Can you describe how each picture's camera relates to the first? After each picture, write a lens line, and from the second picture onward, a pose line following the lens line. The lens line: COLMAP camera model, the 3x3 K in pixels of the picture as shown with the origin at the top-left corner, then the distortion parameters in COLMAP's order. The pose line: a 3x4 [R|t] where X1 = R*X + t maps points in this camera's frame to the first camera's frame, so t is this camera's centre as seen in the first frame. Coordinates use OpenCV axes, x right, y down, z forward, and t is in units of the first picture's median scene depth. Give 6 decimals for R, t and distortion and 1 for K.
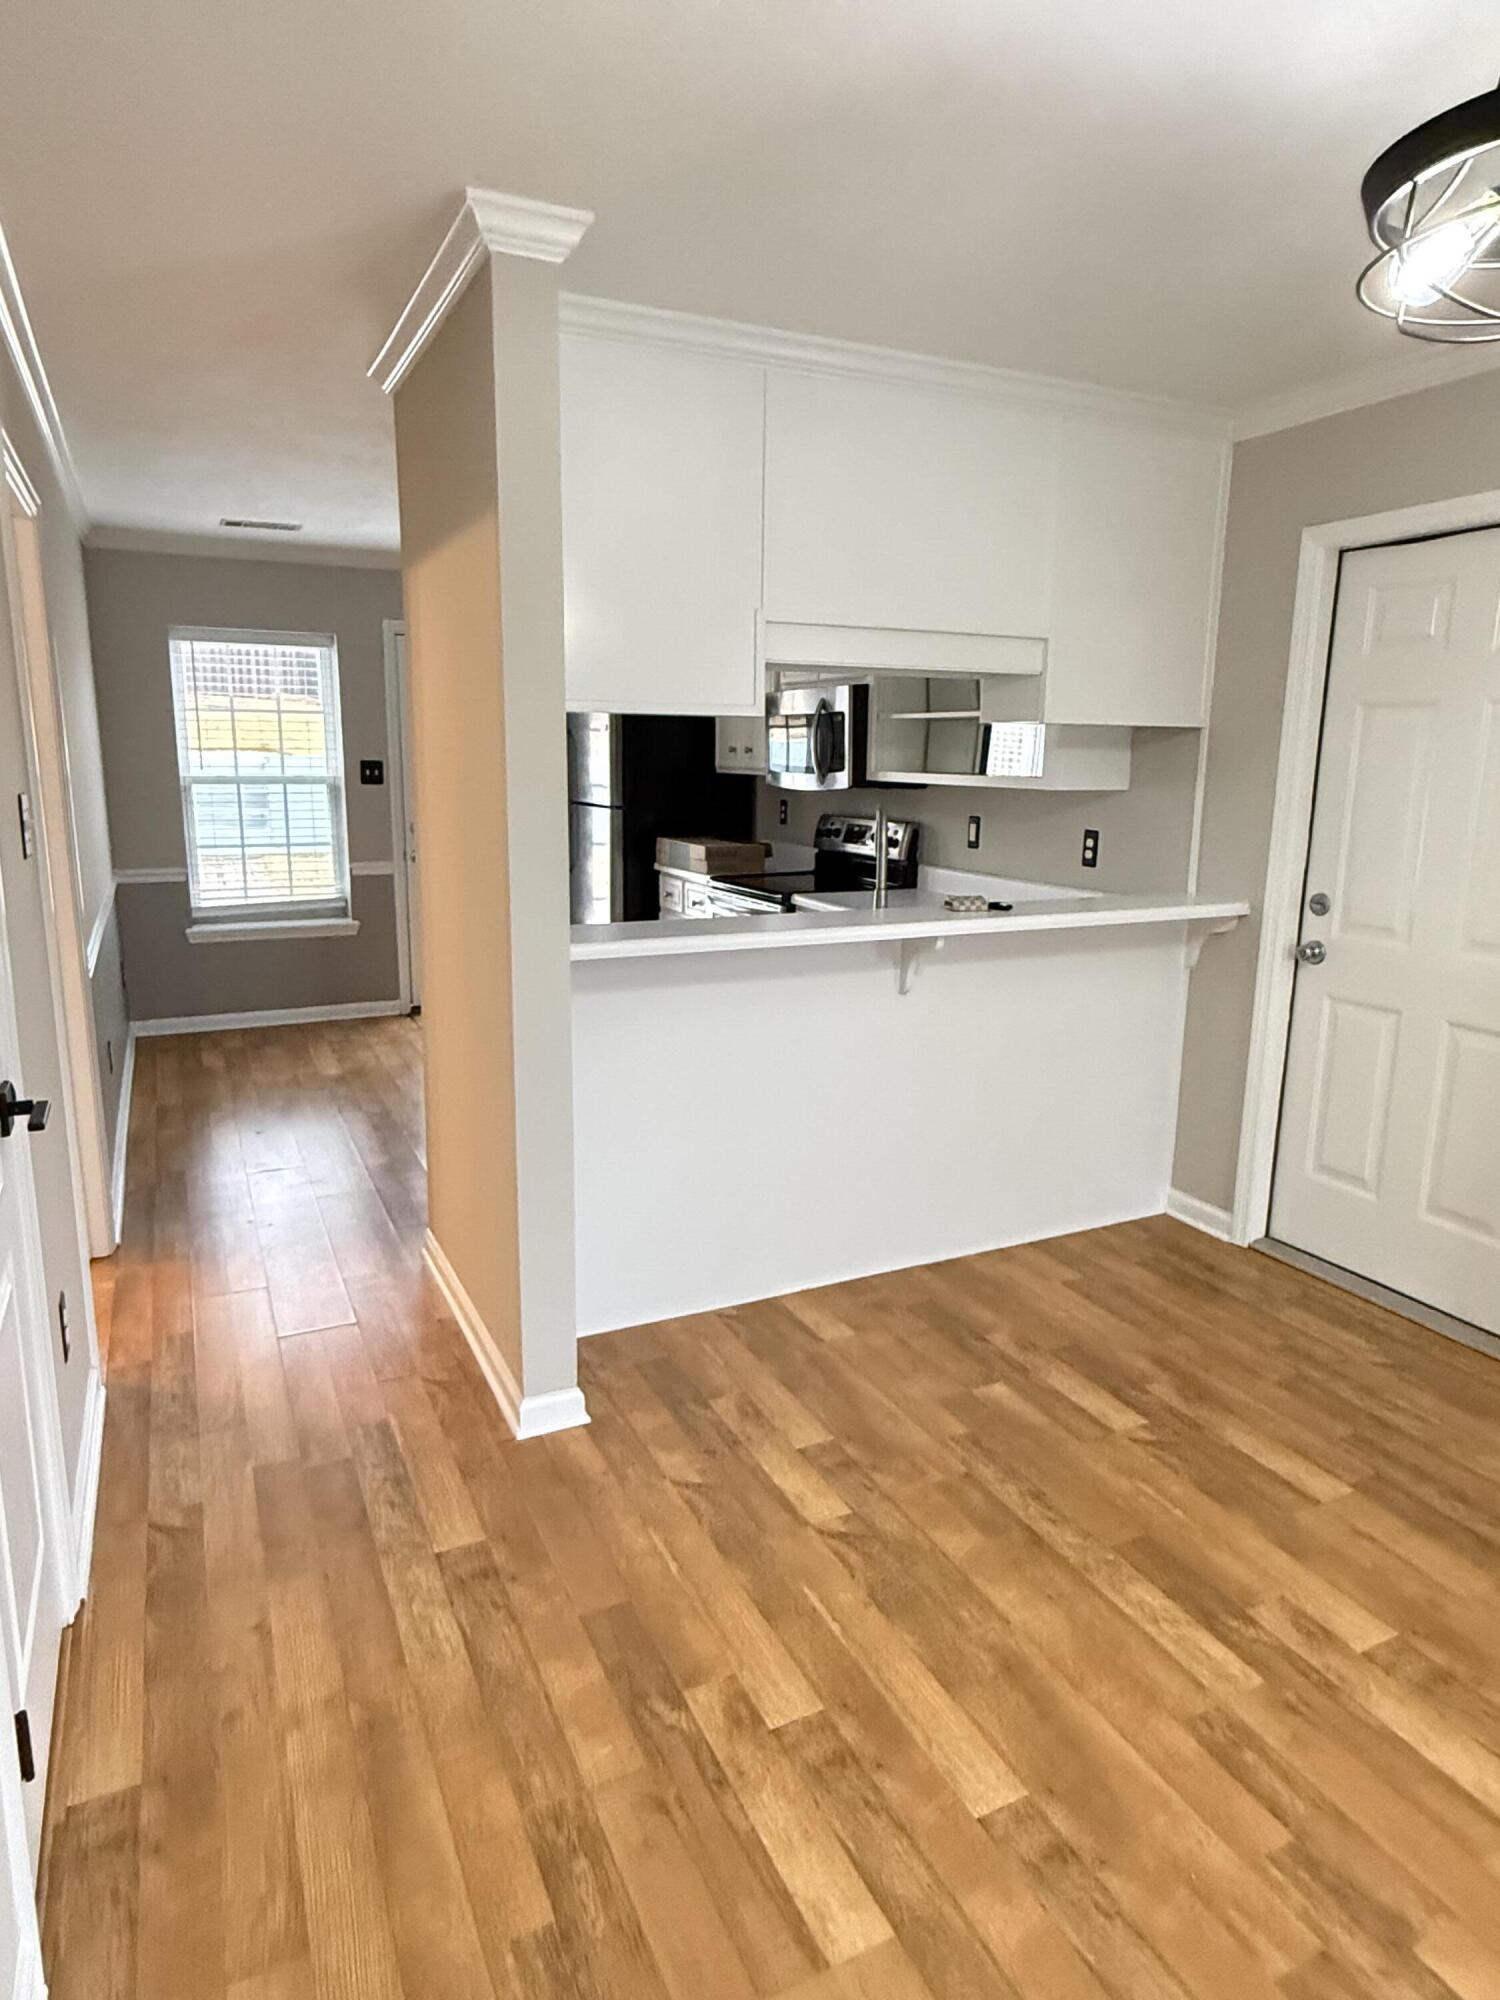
lens RADIAL K [[1186.2, 0, 753.3], [0, 1186.2, 996.0], [0, 0, 1]] dist [0.000670, -0.001467]
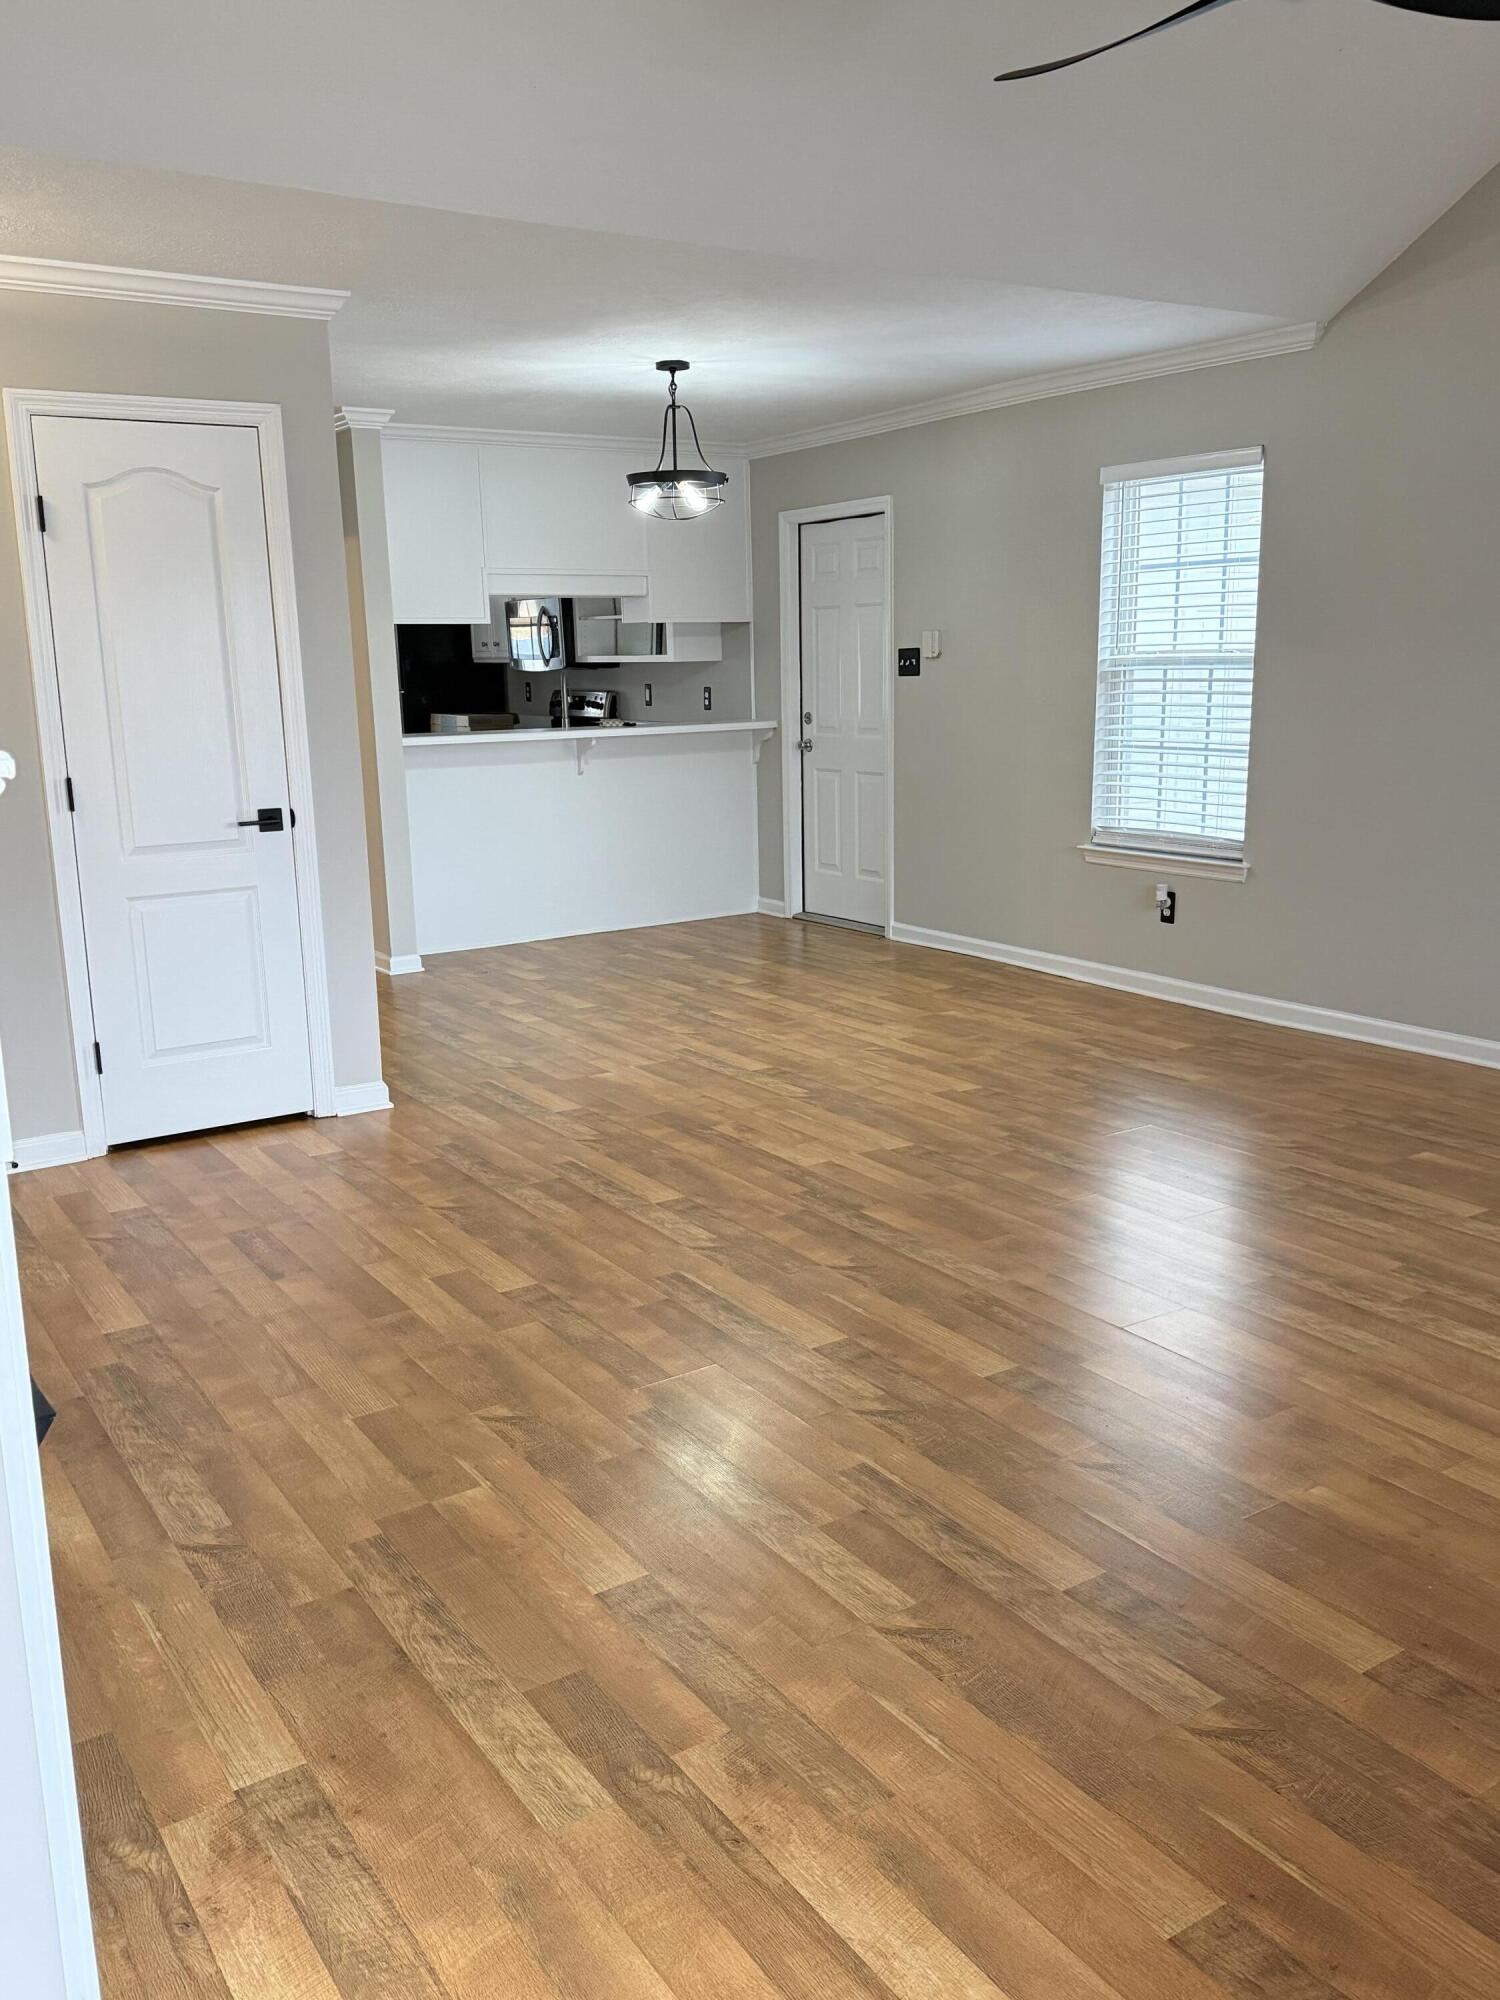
lens RADIAL K [[1609.0, 0, 750.0], [0, 1609.0, 1000.0], [0, 0, 1]] dist [0.115968, -0.000040]
pose [[0.991492, -0.058057, 0.116502, 0.085290], [0.056981, 0.998296, 0.012546, 0.373209], [-0.117032, -0.005801, 0.993111, -1.706244]]
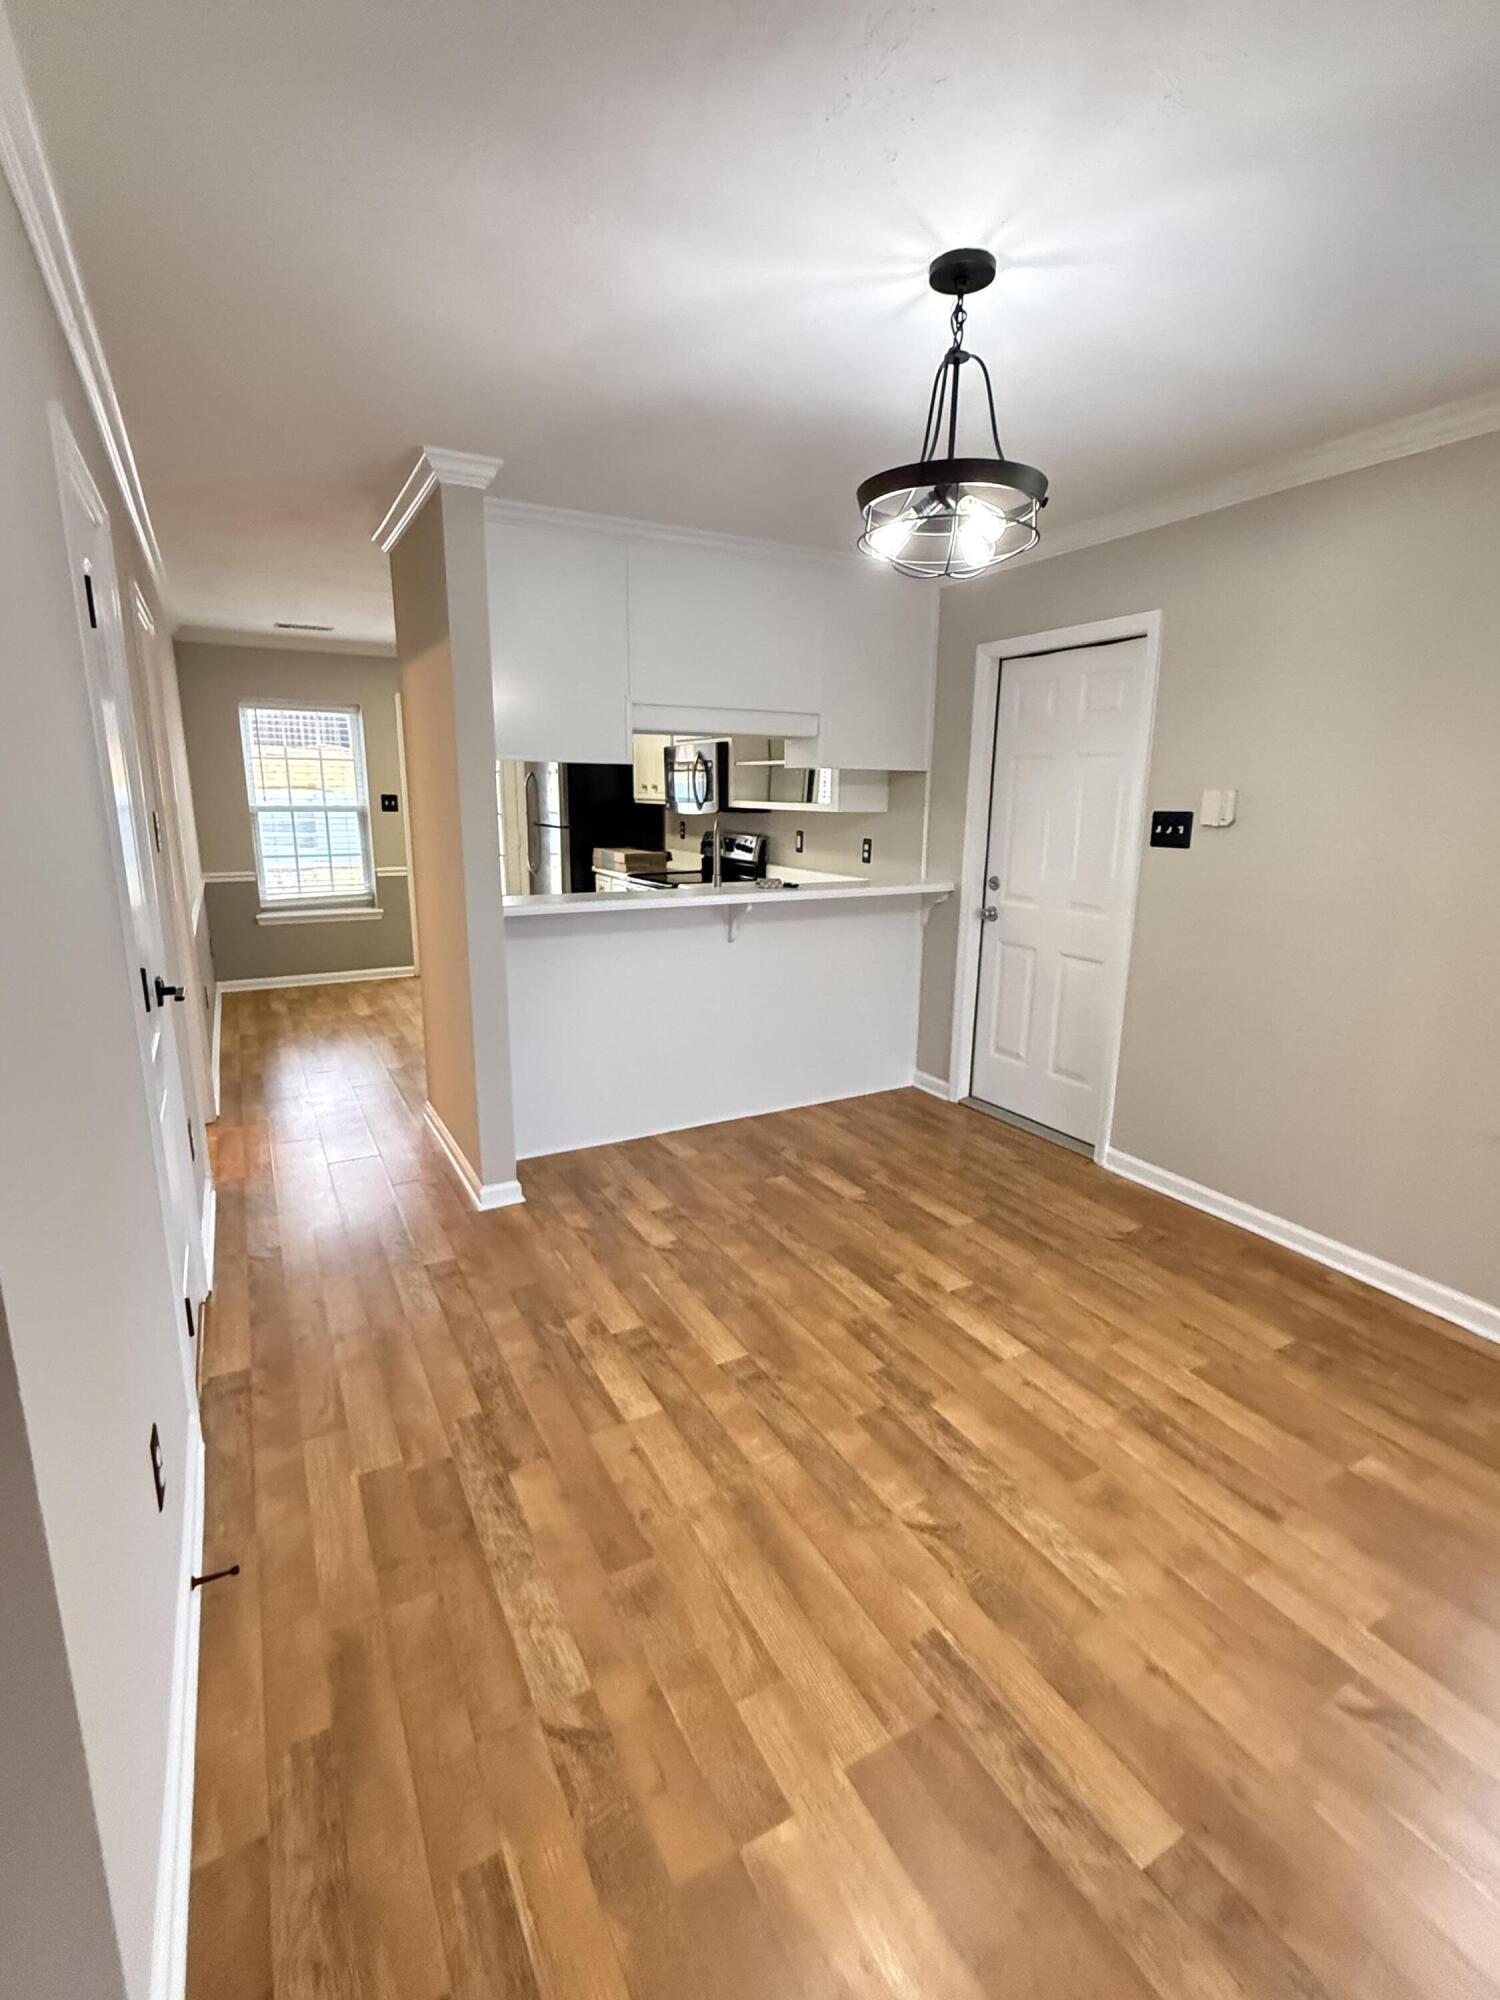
lens RADIAL K [[908.4, 0, 755.5], [0, 908.4, 1002.6], [0, 0, 1]] dist [-0.002572, 0.000171]
pose [[0.998216, -0.014103, 0.058010, 0.100001], [0.012556, 0.999558, 0.026952, 0.053060], [-0.058364, -0.026176, 0.997952, -0.230846]]
